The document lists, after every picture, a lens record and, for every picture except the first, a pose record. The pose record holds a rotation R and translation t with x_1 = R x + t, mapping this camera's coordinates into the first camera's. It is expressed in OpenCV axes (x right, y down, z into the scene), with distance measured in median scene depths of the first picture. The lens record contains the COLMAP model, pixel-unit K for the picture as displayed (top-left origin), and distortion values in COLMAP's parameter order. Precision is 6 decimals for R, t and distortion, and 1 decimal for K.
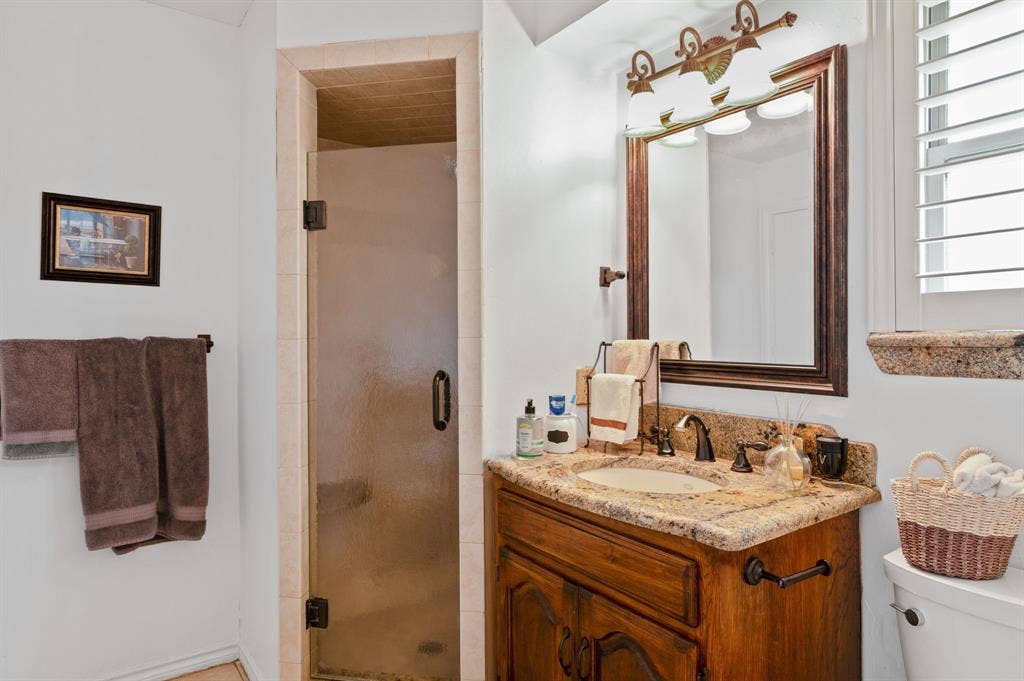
lens RADIAL K [[606.9, 0, 513.4], [0, 606.9, 333.4], [0, 0, 1]] dist [0.002294, -0.001704]
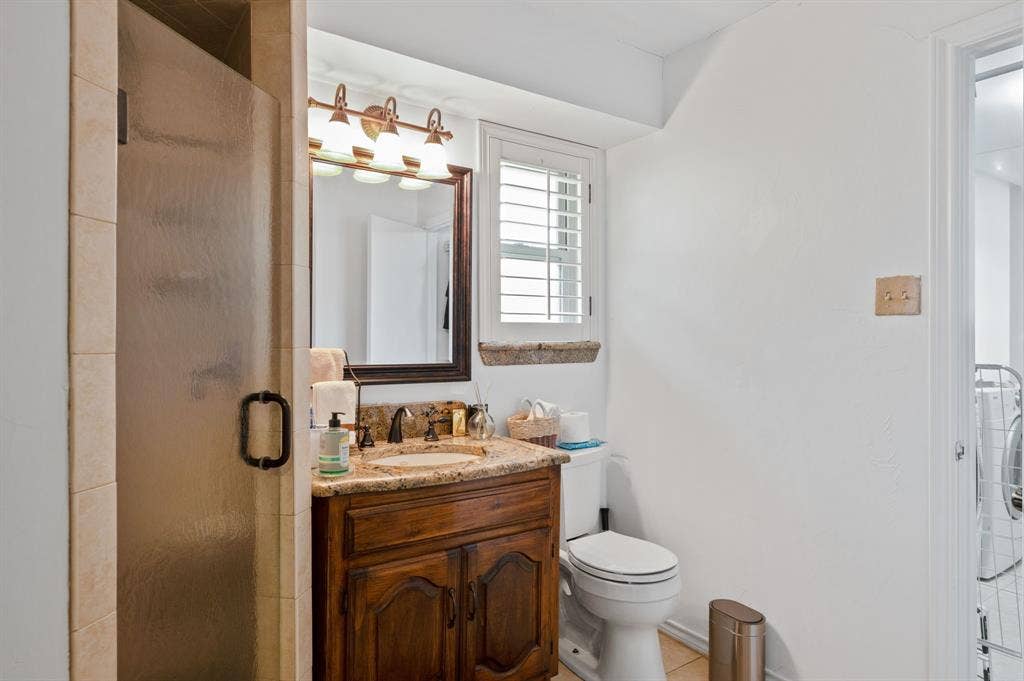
lens RADIAL K [[606.9, 0, 513.4], [0, 606.9, 344.3], [0, 0, 1]] dist [0.002294, -0.001704]
pose [[0.010091, -0.000217, 0.999949, -1.100222], [-0.006135, 0.999981, 0.000278, 0.002744], [-0.999930, -0.006138, 0.010090, 0.863193]]
